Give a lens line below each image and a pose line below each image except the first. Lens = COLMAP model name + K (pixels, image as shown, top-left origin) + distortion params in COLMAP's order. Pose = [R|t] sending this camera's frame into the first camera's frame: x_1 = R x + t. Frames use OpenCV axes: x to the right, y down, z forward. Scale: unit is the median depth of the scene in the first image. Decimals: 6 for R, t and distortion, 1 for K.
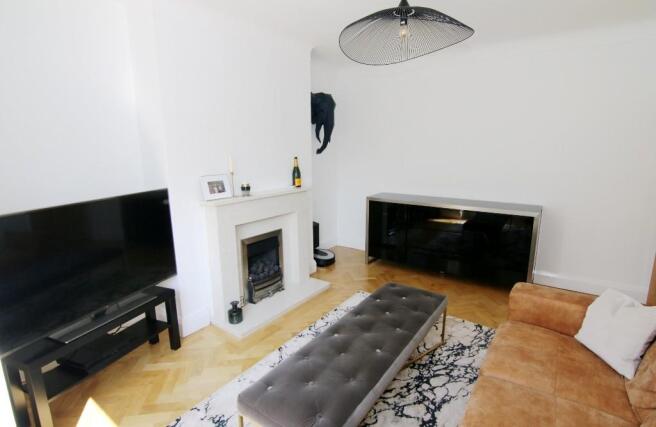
lens RADIAL K [[338.4, 0, 328.6], [0, 338.4, 215.6], [0, 0, 1]] dist [-0.002213, -0.000489]
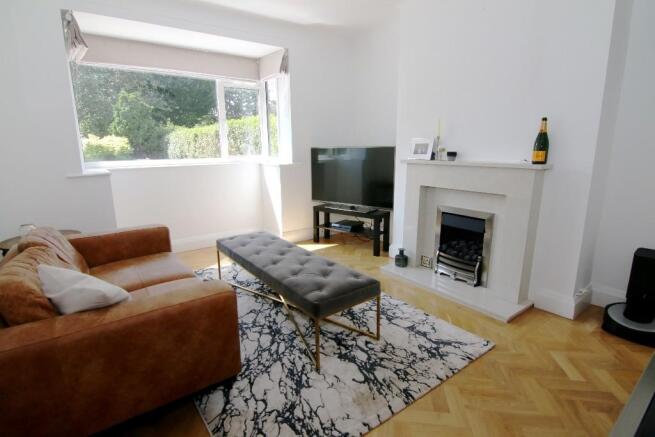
lens RADIAL K [[336.7, 0, 328.2], [0, 336.7, 218.4], [0, 0, 1]] dist [-0.004587, -0.001193]
pose [[-0.324811, 0.207323, -0.922776, 0.943752], [-0.177162, 0.945070, 0.274692, -0.127762], [0.929038, 0.252704, -0.270240, 1.156307]]
